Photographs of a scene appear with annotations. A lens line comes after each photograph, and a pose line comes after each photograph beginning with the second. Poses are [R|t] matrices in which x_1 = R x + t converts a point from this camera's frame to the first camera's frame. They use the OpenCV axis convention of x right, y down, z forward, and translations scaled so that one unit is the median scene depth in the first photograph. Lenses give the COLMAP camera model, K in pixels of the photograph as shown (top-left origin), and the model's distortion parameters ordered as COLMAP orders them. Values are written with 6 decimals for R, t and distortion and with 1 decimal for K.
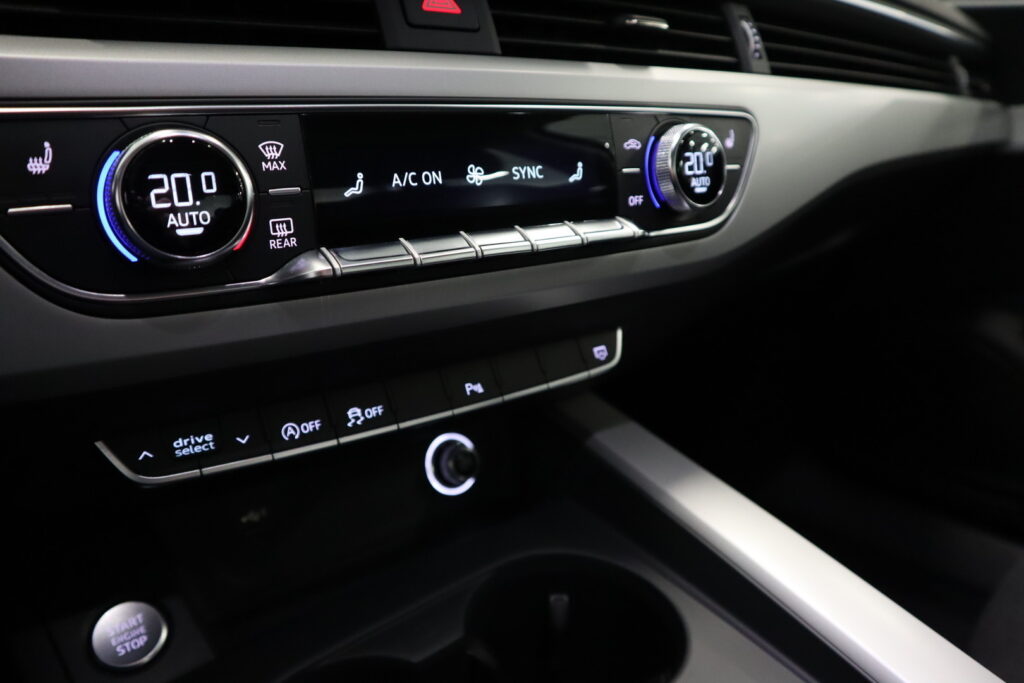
lens RADIAL K [[707.1, 0, 512.0], [0, 707.1, 341.5], [0, 0, 1]] dist [-0.120102, 0.075692]
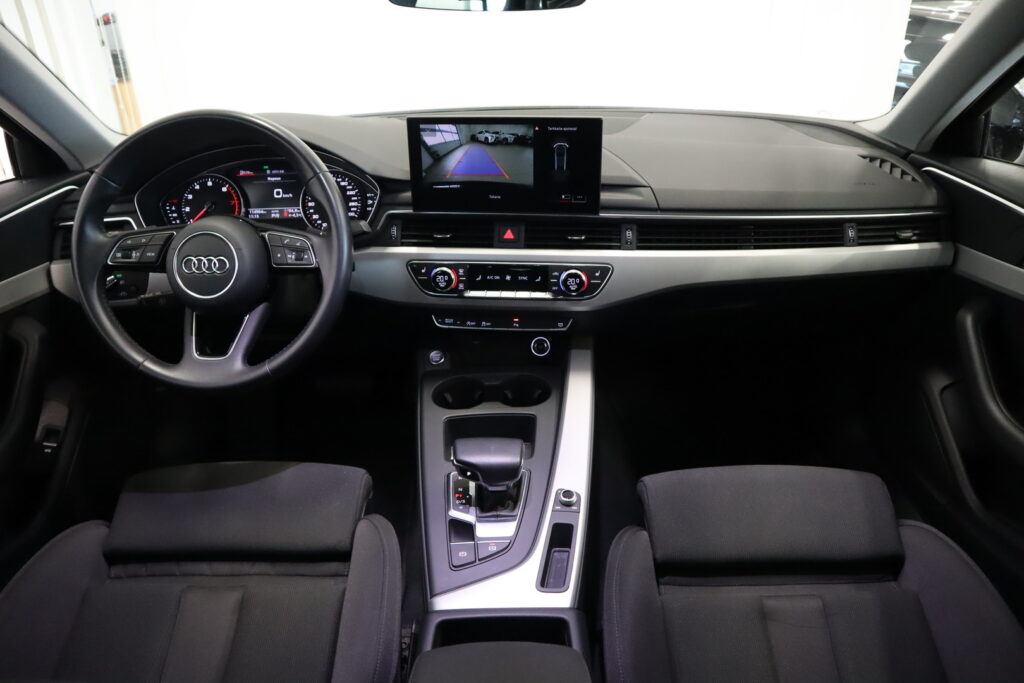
lens RADIAL K [[707.1, 0, 512.0], [0, 707.1, 341.5], [0, 0, 1]] dist [-0.120102, 0.075692]
pose [[0.749438, 0.280441, -0.599746, 2.619180], [-0.176969, 0.957751, 0.226705, -0.829698], [0.637985, -0.063765, 0.767405, -2.294620]]
